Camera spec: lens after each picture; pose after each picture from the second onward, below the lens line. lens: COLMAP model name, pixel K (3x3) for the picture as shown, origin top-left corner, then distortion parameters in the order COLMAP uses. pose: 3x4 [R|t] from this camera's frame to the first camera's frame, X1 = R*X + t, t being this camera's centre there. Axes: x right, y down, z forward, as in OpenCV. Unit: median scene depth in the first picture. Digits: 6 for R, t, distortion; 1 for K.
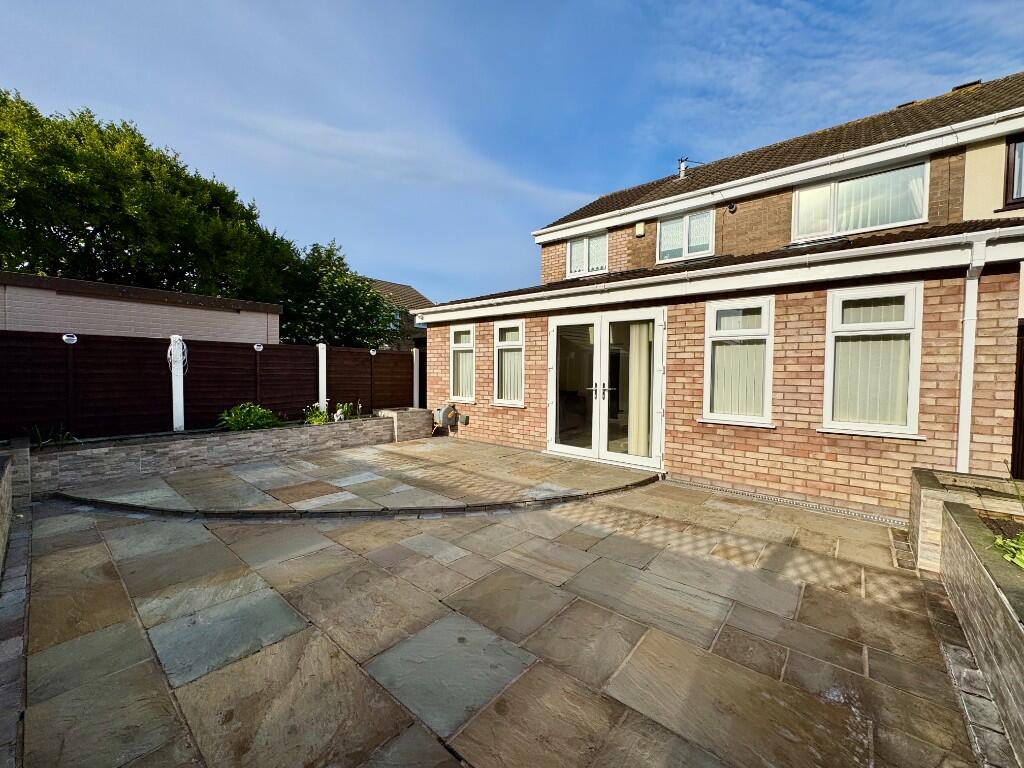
lens RADIAL K [[409.4, 0, 509.2], [0, 409.4, 384.5], [0, 0, 1]] dist [-0.003235, -0.000043]
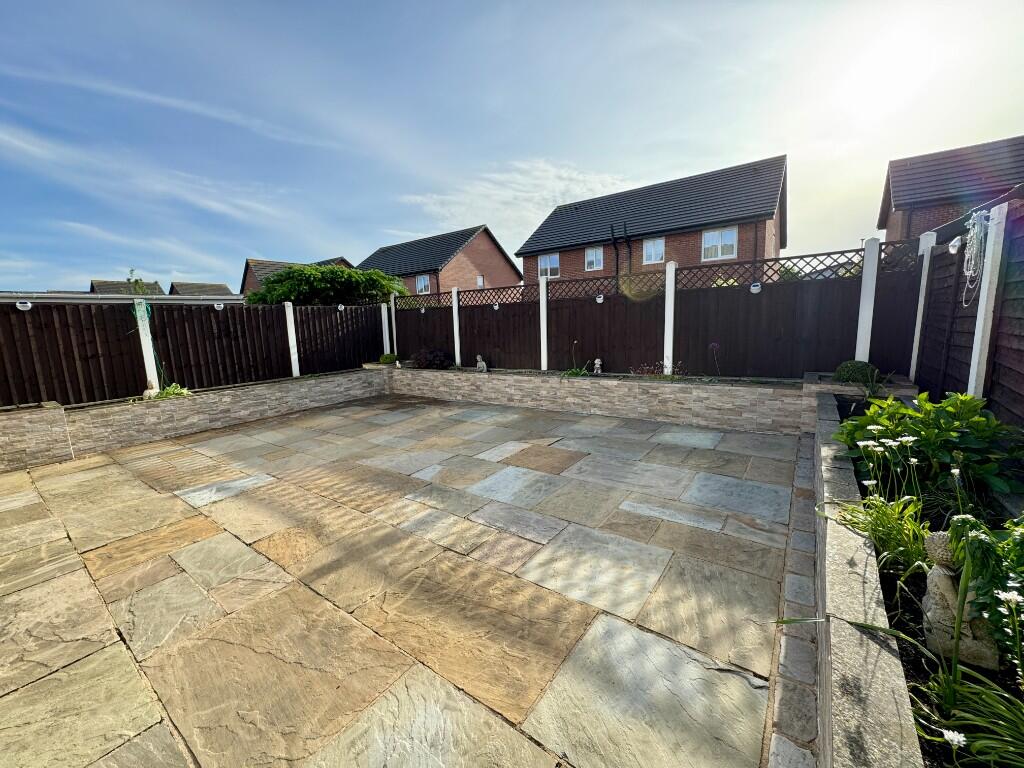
lens RADIAL K [[409.4, 0, 509.2], [0, 409.4, 384.5], [0, 0, 1]] dist [-0.003235, -0.000043]
pose [[-0.997672, 0.040165, -0.055119, -0.422973], [0.029387, 0.982483, 0.184021, -0.044900], [0.061545, 0.181972, -0.981376, 1.945084]]
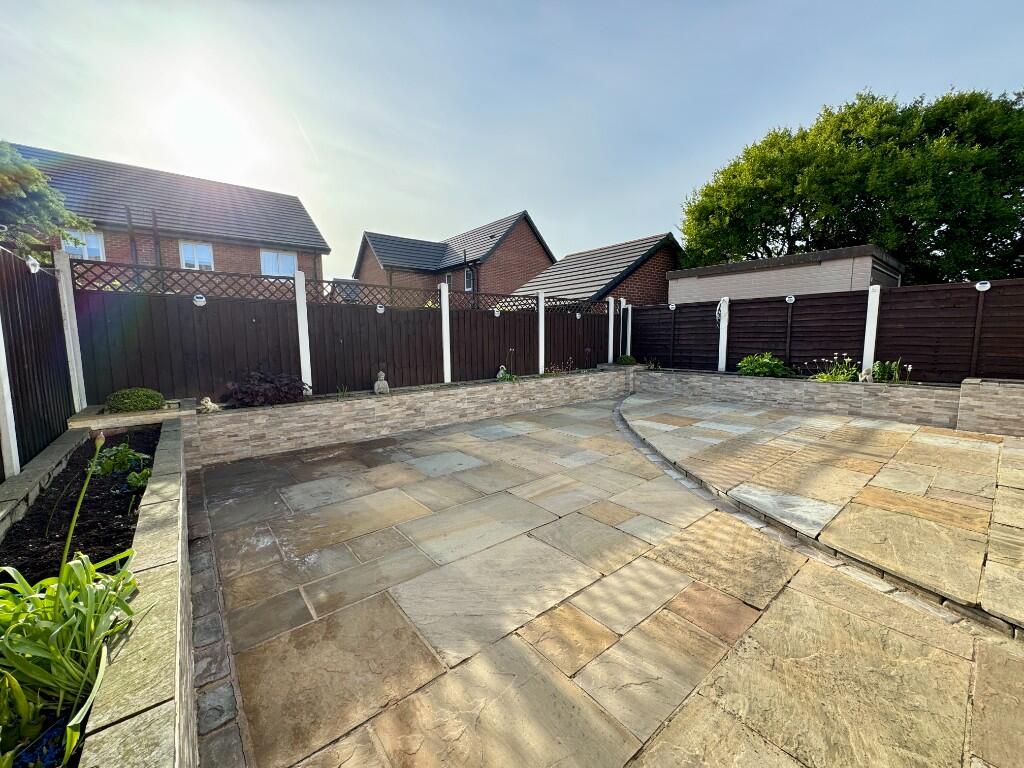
lens RADIAL K [[409.4, 0, 509.2], [0, 409.4, 384.5], [0, 0, 1]] dist [-0.003235, -0.000043]
pose [[-0.186994, 0.106320, -0.976591, 0.833900], [-0.024294, 0.993321, 0.112793, 0.034665], [0.982061, 0.044817, -0.183162, 0.809998]]
